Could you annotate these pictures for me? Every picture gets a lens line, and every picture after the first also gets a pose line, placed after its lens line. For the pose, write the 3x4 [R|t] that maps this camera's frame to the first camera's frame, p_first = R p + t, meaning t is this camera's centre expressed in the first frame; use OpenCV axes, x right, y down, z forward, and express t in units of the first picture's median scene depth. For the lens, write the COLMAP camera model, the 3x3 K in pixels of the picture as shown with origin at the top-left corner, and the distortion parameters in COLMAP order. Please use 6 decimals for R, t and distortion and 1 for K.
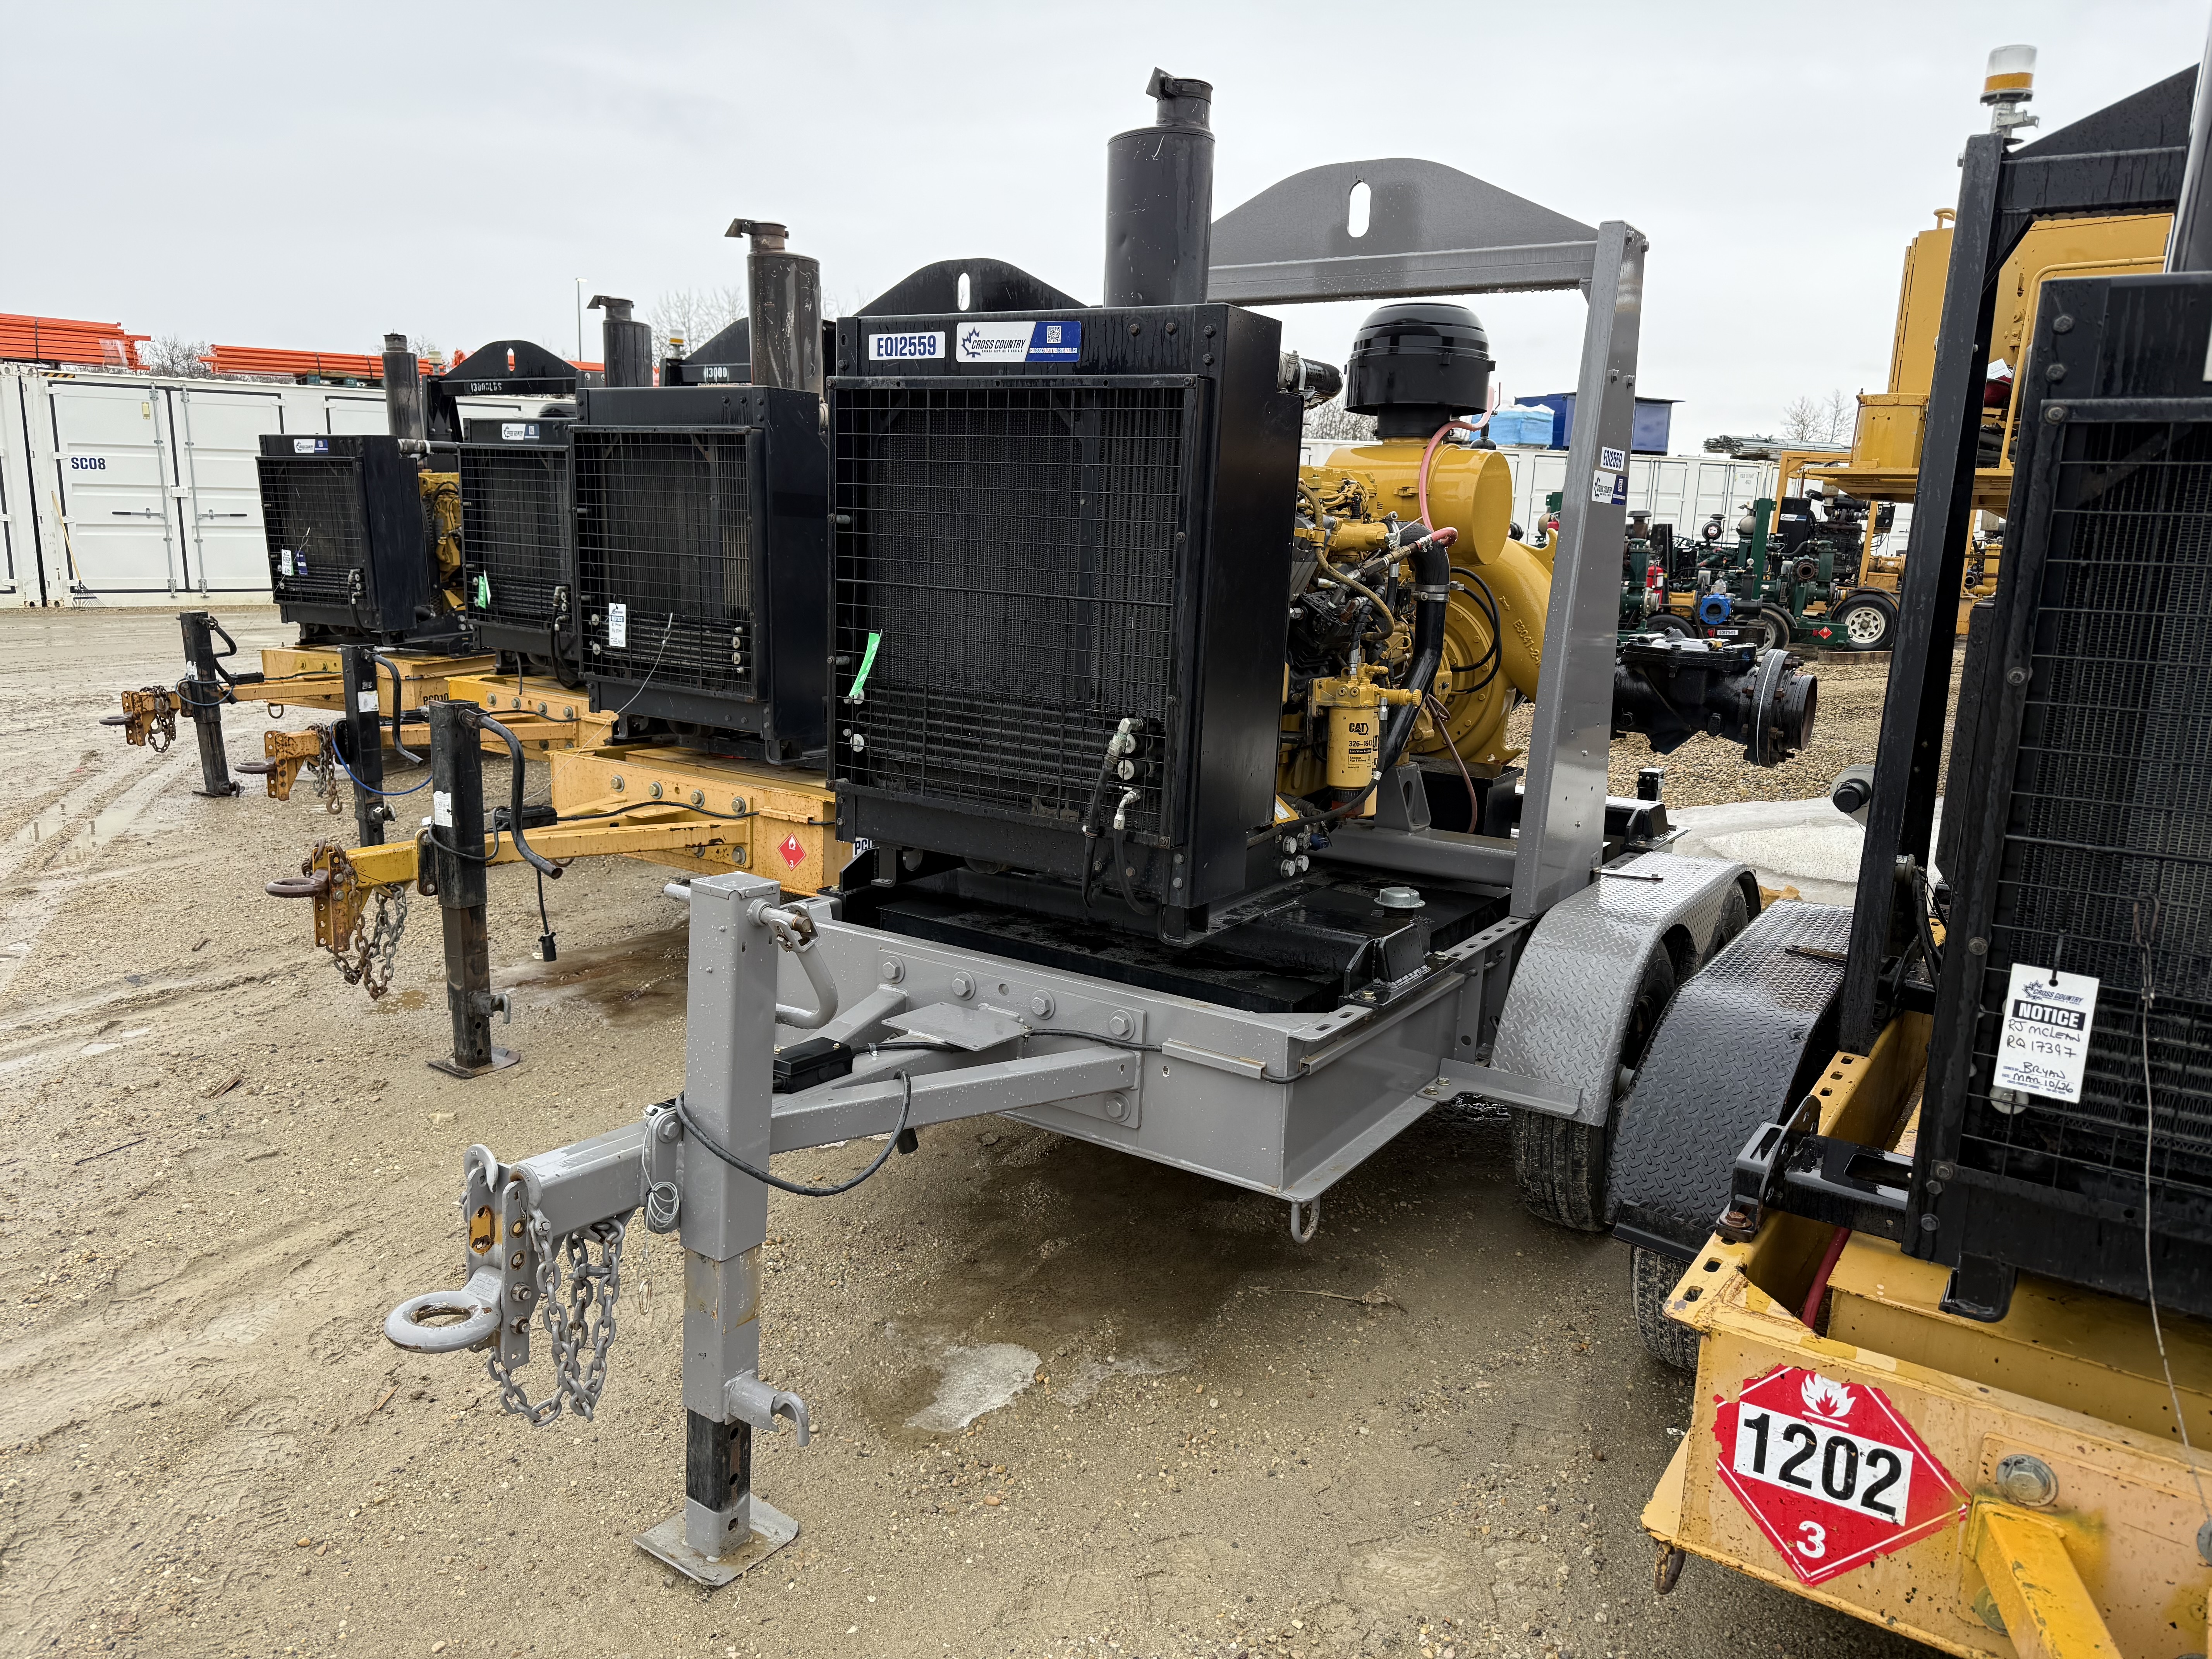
lens RADIAL K [[1529.2, 0, 1121.9], [0, 1529.2, 821.4], [0, 0, 1]] dist [0.040624, -0.041217]
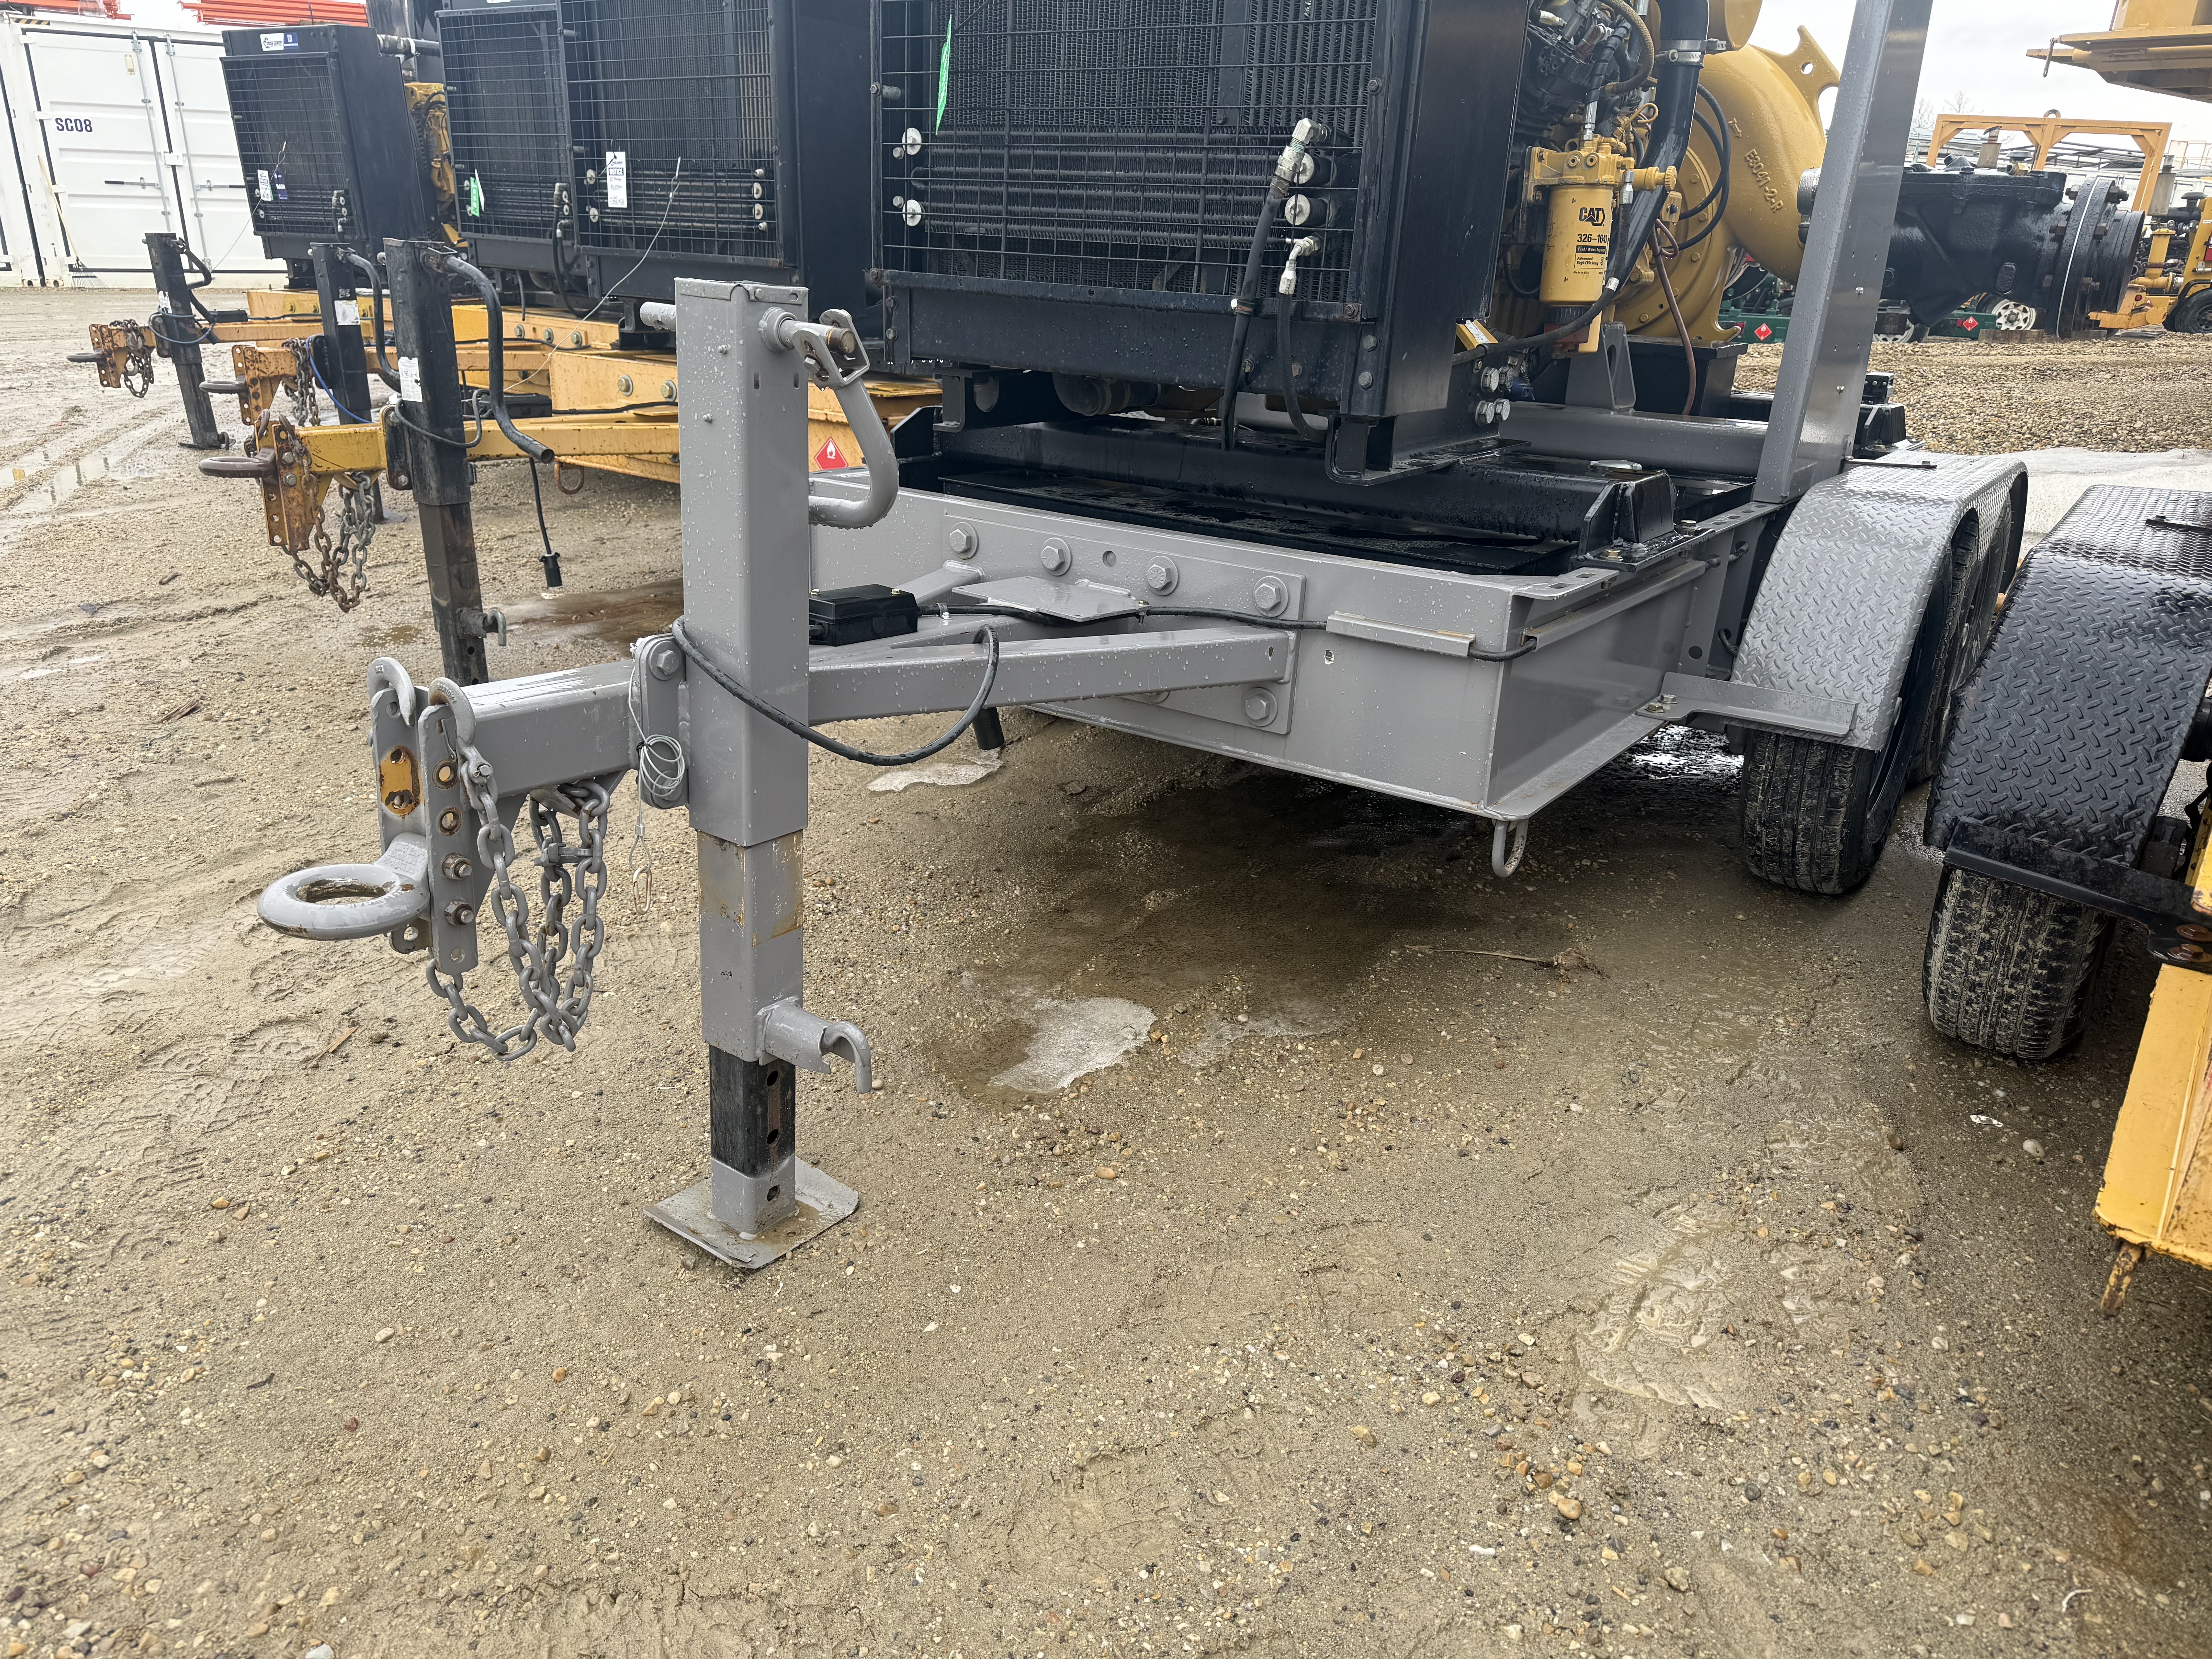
lens RADIAL K [[1529.2, 0, 1121.9], [0, 1529.2, 821.4], [0, 0, 1]] dist [0.040624, -0.041217]
pose [[0.999453, 0.019028, -0.027046, -0.051718], [-0.014329, 0.986293, 0.164382, 0.121140], [0.029803, -0.163905, 0.986026, 0.236767]]
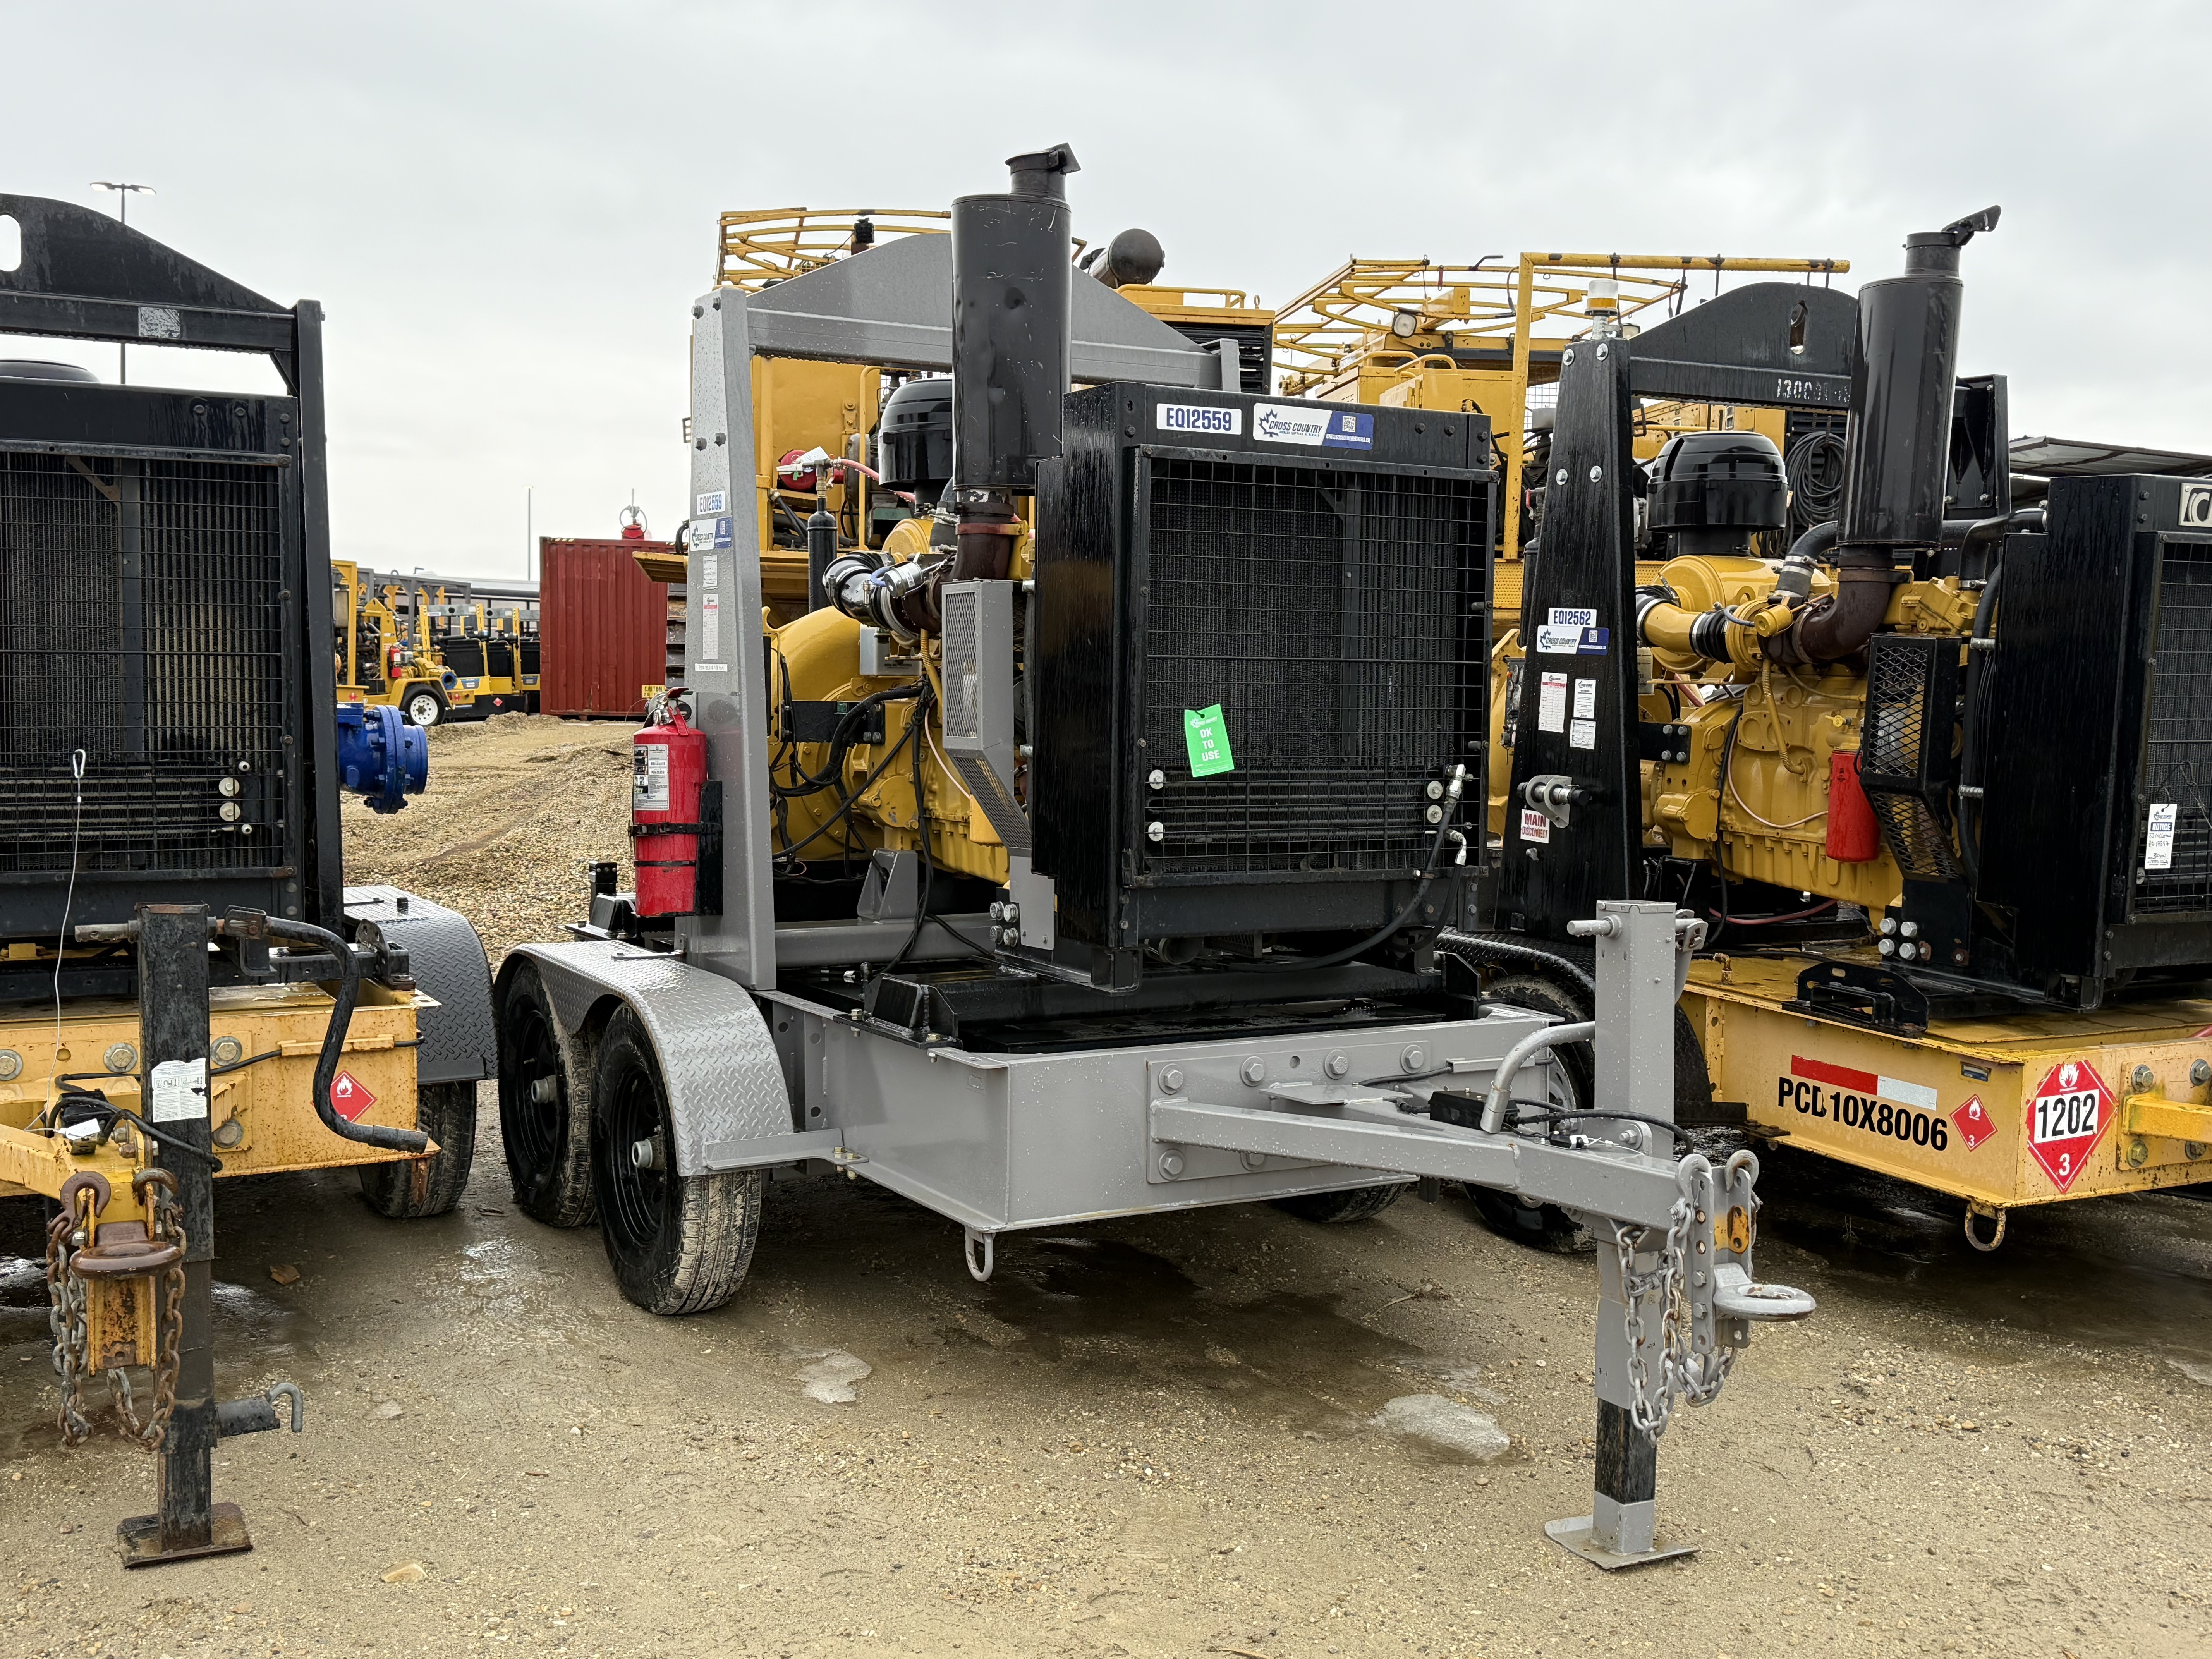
lens RADIAL K [[2094.9, 0, 1106.0], [0, 2094.9, 829.5], [0, 0, 1]] dist [0.002900, 0.006352]
pose [[0.512109, -0.093634, 0.853802, -1.344557], [0.176406, 0.984315, 0.002138, -0.066387], [-0.840610, 0.149521, 0.520594, 0.398126]]
